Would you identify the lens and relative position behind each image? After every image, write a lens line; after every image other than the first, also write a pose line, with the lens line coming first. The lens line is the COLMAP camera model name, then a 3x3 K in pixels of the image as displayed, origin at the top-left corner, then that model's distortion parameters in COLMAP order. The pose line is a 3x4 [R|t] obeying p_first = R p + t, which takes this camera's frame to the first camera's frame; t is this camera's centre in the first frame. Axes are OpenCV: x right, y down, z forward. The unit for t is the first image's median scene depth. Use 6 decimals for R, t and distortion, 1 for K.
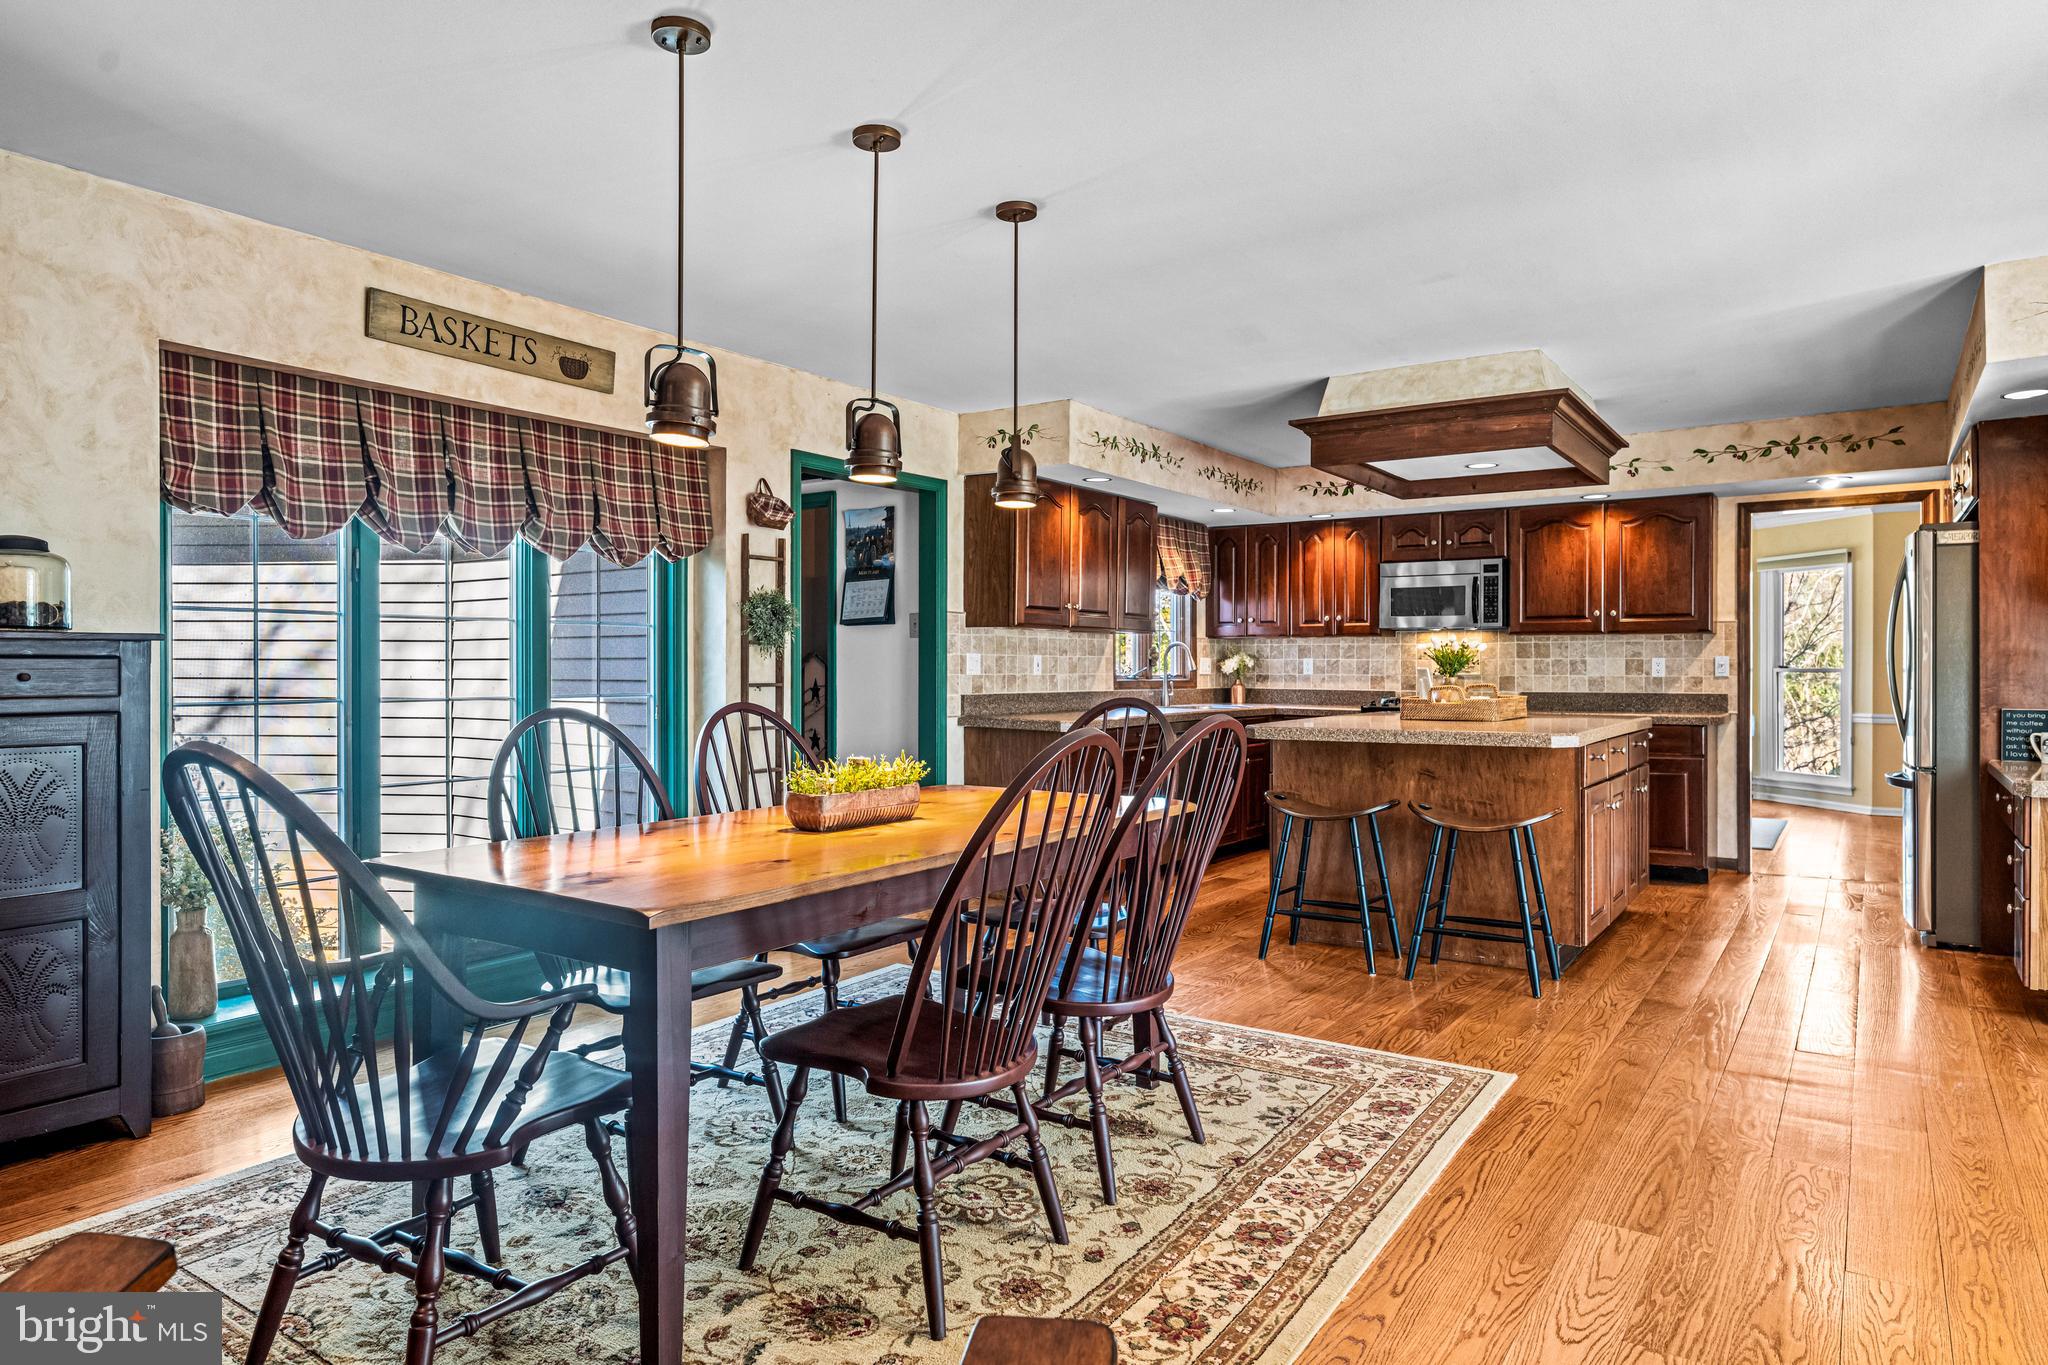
lens RADIAL K [[1221.0, 0, 1026.7], [0, 1221.0, 663.2], [0, 0, 1]] dist [0.002370, -0.000374]
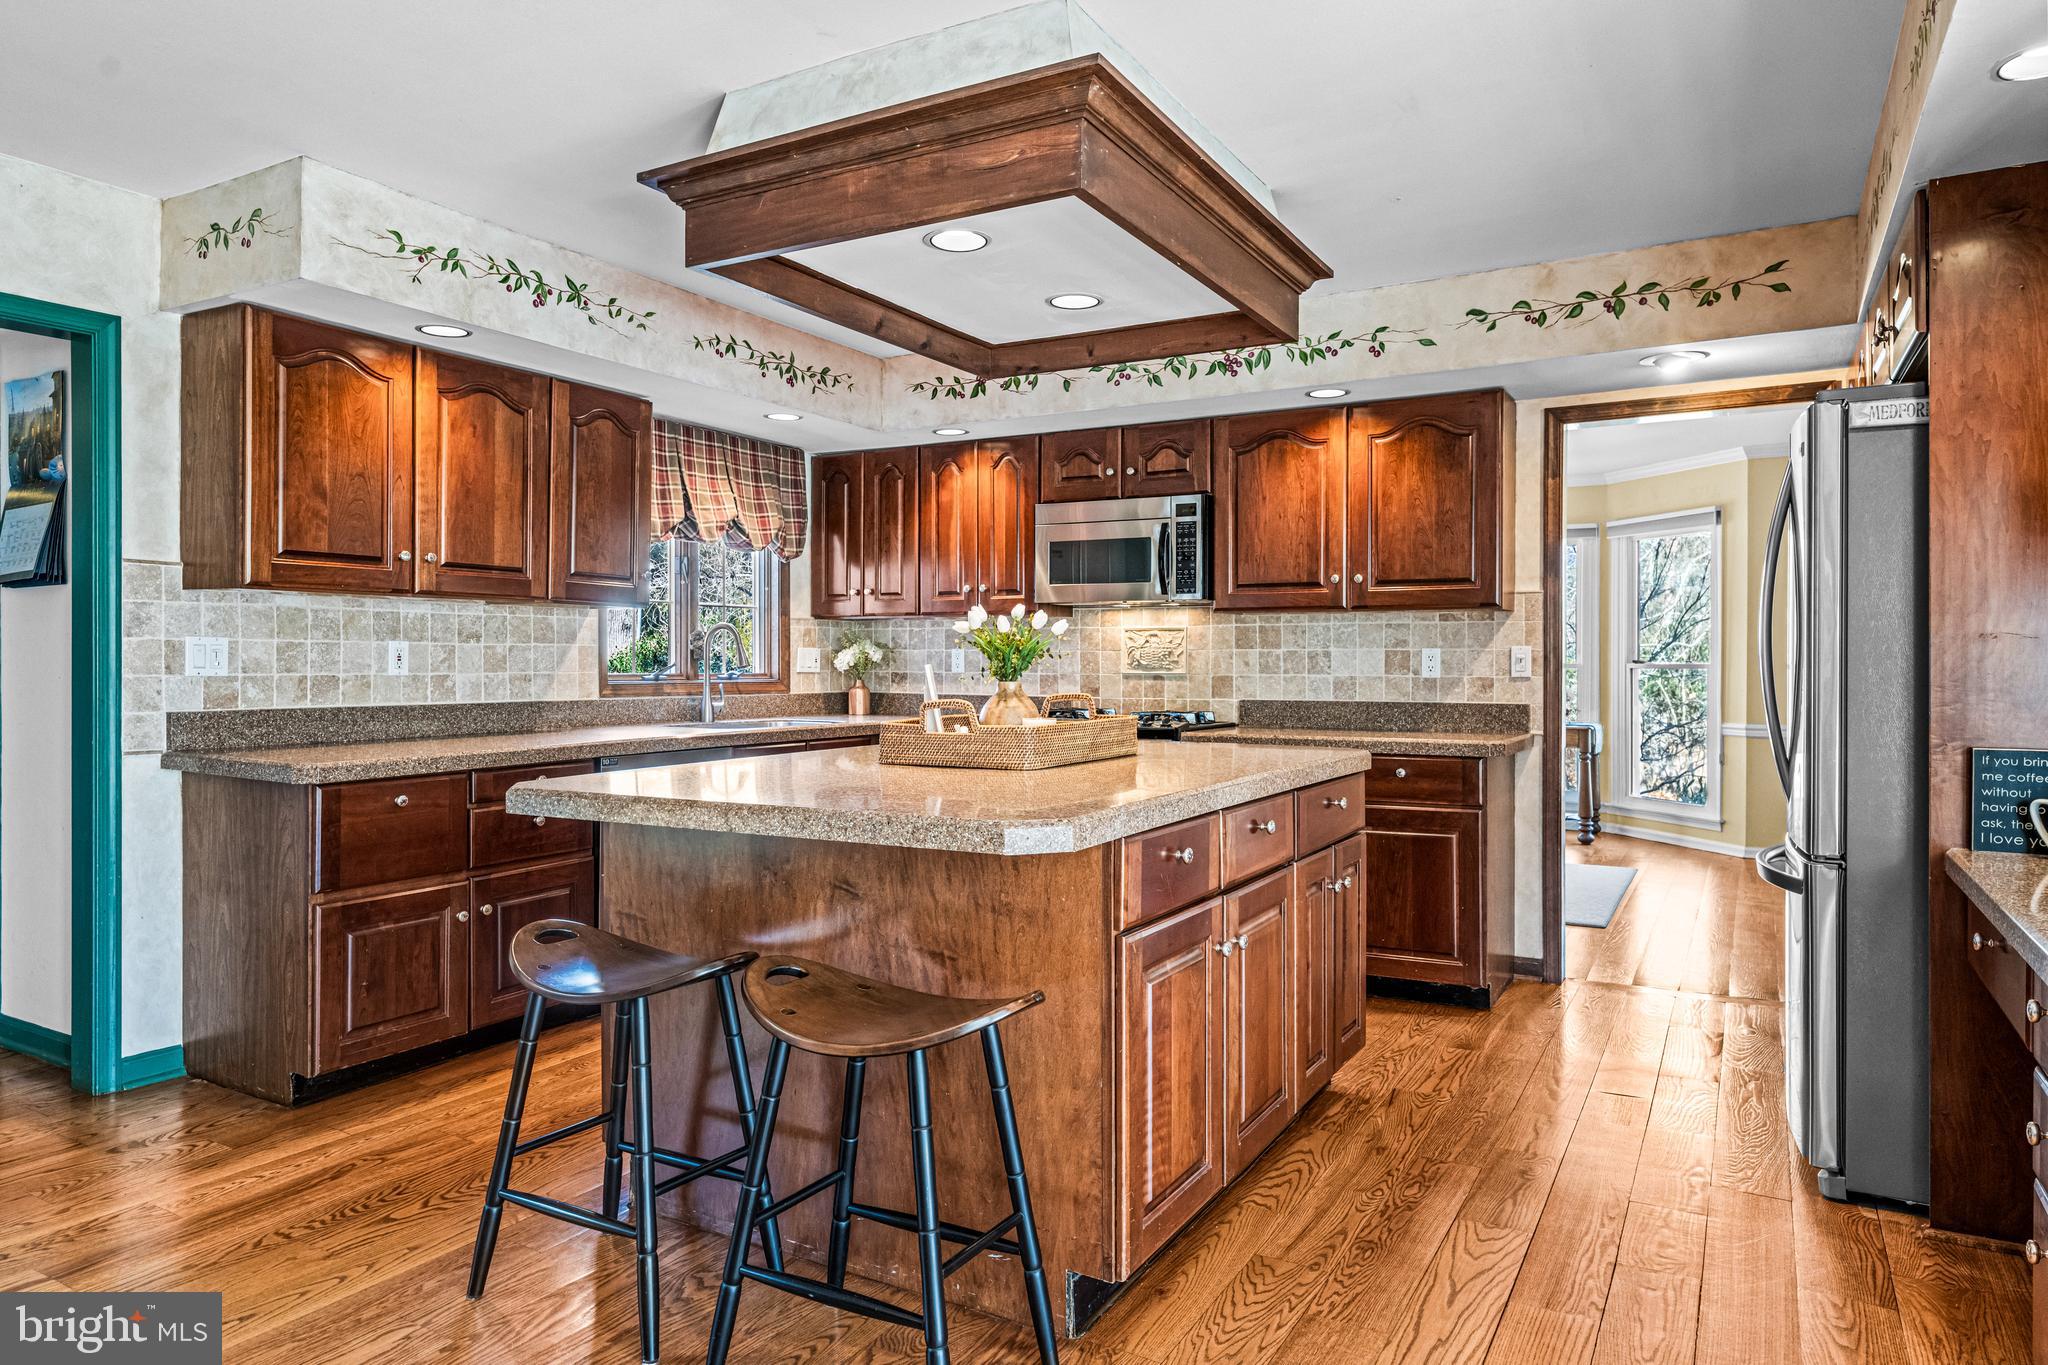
lens RADIAL K [[1280.1, 0, 1025.7], [0, 1280.1, 659.6], [0, 0, 1]] dist [0.000257, 0.002989]
pose [[0.996139, 0.000997, 0.087781, 0.252001], [-0.001230, 0.999996, 0.002597, 0.000121], [-0.087778, -0.002695, 0.996136, 0.353172]]
